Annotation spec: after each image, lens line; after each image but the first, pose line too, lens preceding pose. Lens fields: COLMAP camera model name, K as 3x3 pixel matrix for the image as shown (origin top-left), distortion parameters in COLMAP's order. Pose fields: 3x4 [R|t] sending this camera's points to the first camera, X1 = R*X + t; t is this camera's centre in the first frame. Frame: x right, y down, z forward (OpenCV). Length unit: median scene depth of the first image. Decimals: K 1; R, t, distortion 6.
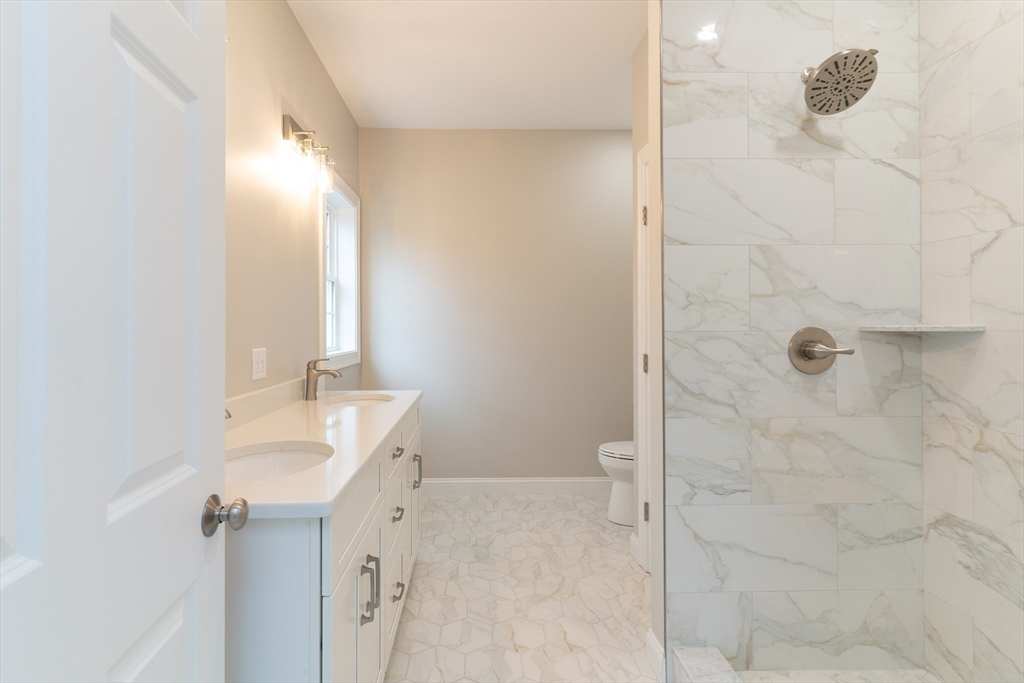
lens RADIAL K [[517.2, 0, 454.2], [0, 517.2, 328.5], [0, 0, 1]] dist [0.012522, -0.000561]
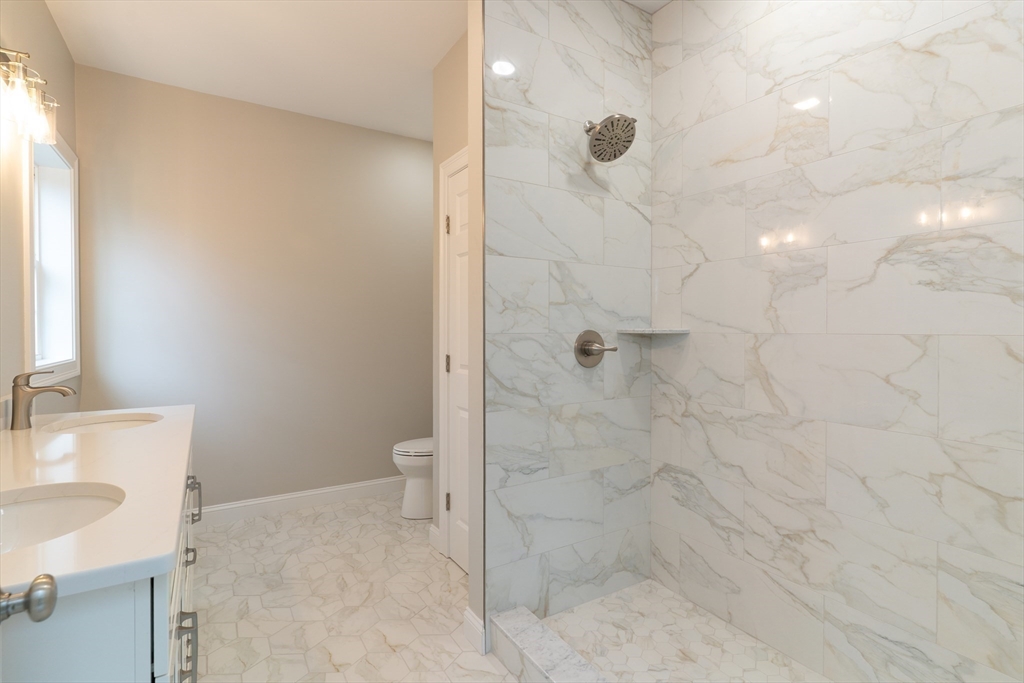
lens RADIAL K [[517.2, 0, 507.3], [0, 517.2, 338.5], [0, 0, 1]] dist [0.012522, -0.000561]
pose [[0.849438, -0.004703, 0.527668, -0.134300], [-0.002801, 0.999906, 0.013421, 0.001698], [-0.527681, -0.012879, 0.849345, 0.046567]]
